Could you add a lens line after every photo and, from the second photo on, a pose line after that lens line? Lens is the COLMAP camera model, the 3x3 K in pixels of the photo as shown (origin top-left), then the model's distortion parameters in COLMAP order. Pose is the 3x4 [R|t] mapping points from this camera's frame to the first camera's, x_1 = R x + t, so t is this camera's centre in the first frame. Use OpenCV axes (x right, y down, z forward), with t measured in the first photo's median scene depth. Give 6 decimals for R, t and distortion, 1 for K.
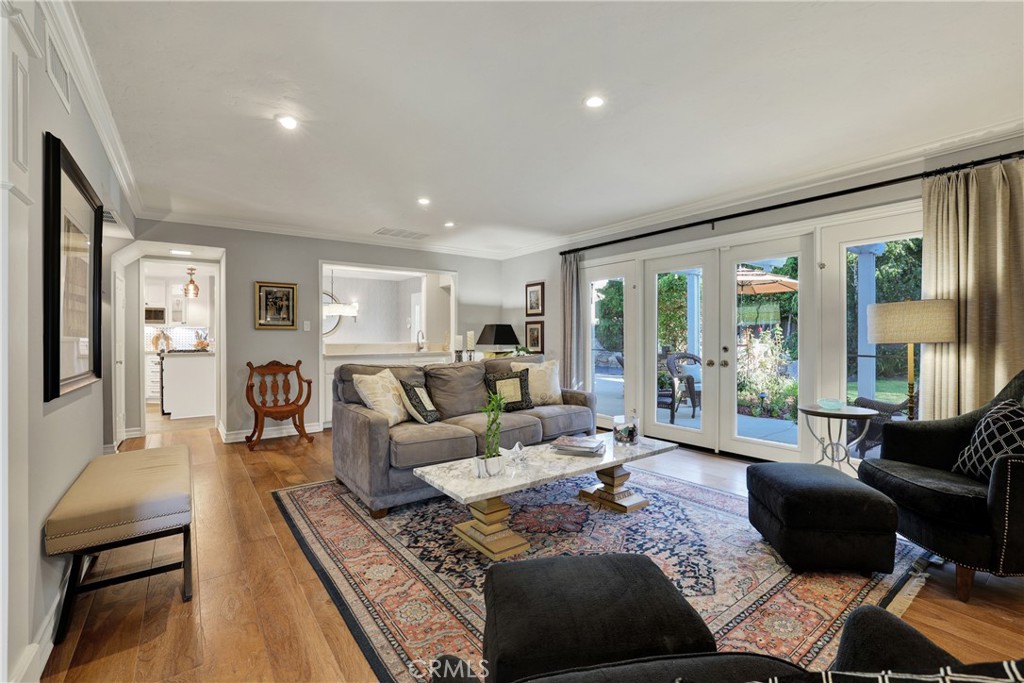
lens RADIAL K [[443.2, 0, 518.0], [0, 443.2, 341.9], [0, 0, 1]] dist [-0.024526, 0.000975]
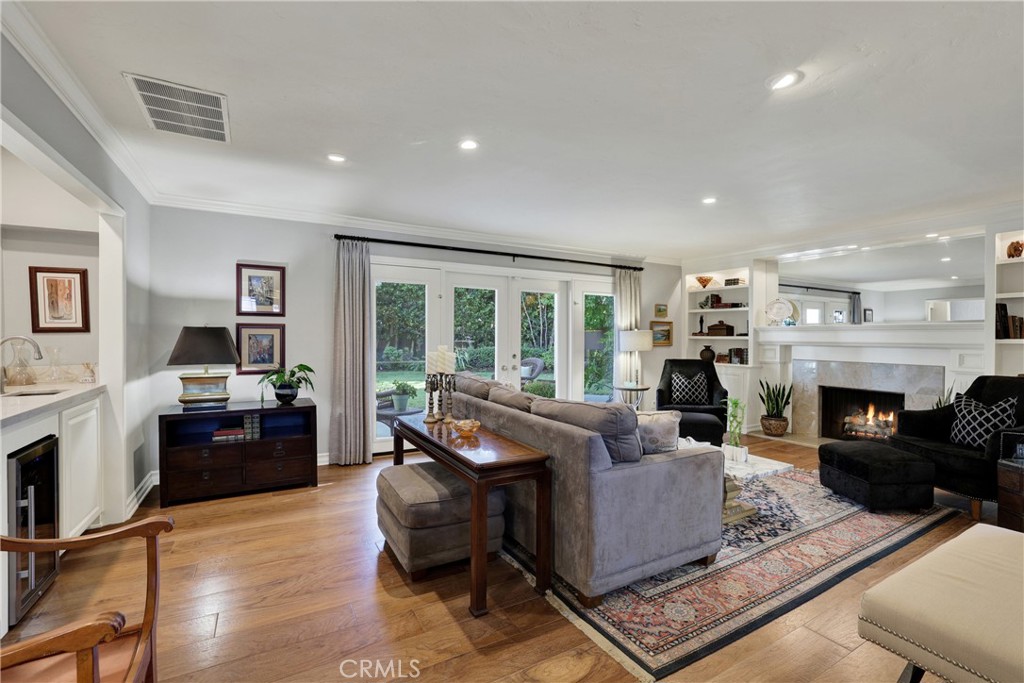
lens RADIAL K [[443.2, 0, 502.5], [0, 443.2, 345.4], [0, 0, 1]] dist [-0.024526, 0.000975]
pose [[0.147943, -0.015888, 0.988868, -1.246905], [0.005514, 0.999869, 0.015239, -0.053653], [-0.988981, 0.003198, 0.148011, 1.276880]]
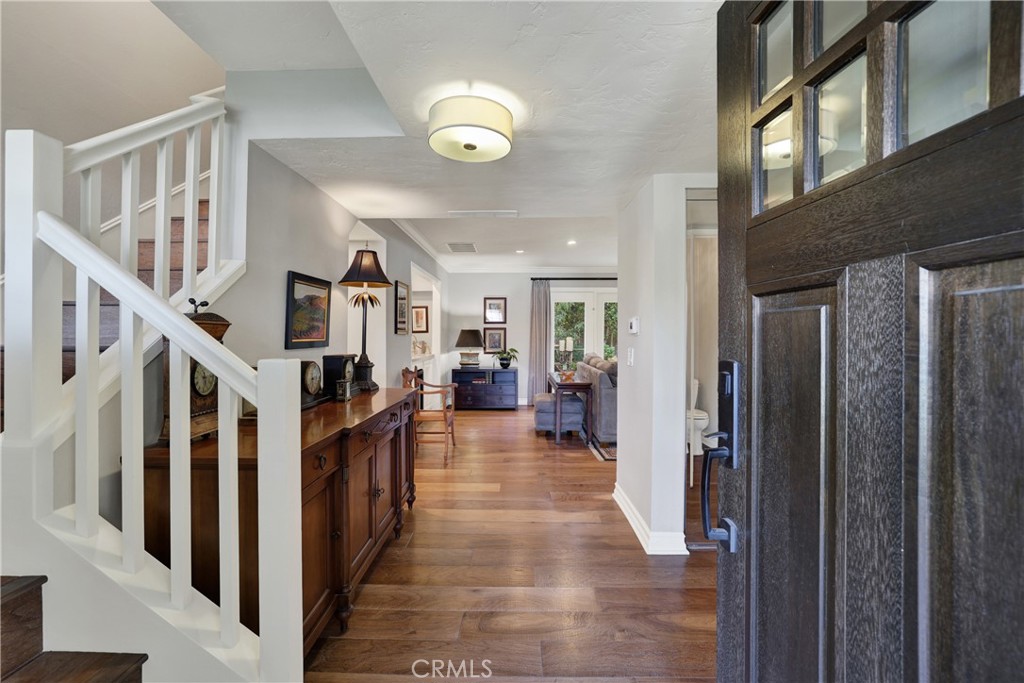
lens RADIAL K [[443.2, 0, 511.9], [0, 443.2, 338.9], [0, 0, 1]] dist [-0.024526, 0.000975]
pose [[0.618692, 0.000636, 0.785633, -2.087918], [0.005280, 0.999974, -0.004968, -0.021350], [-0.785616, 0.007222, 0.618673, 0.440320]]
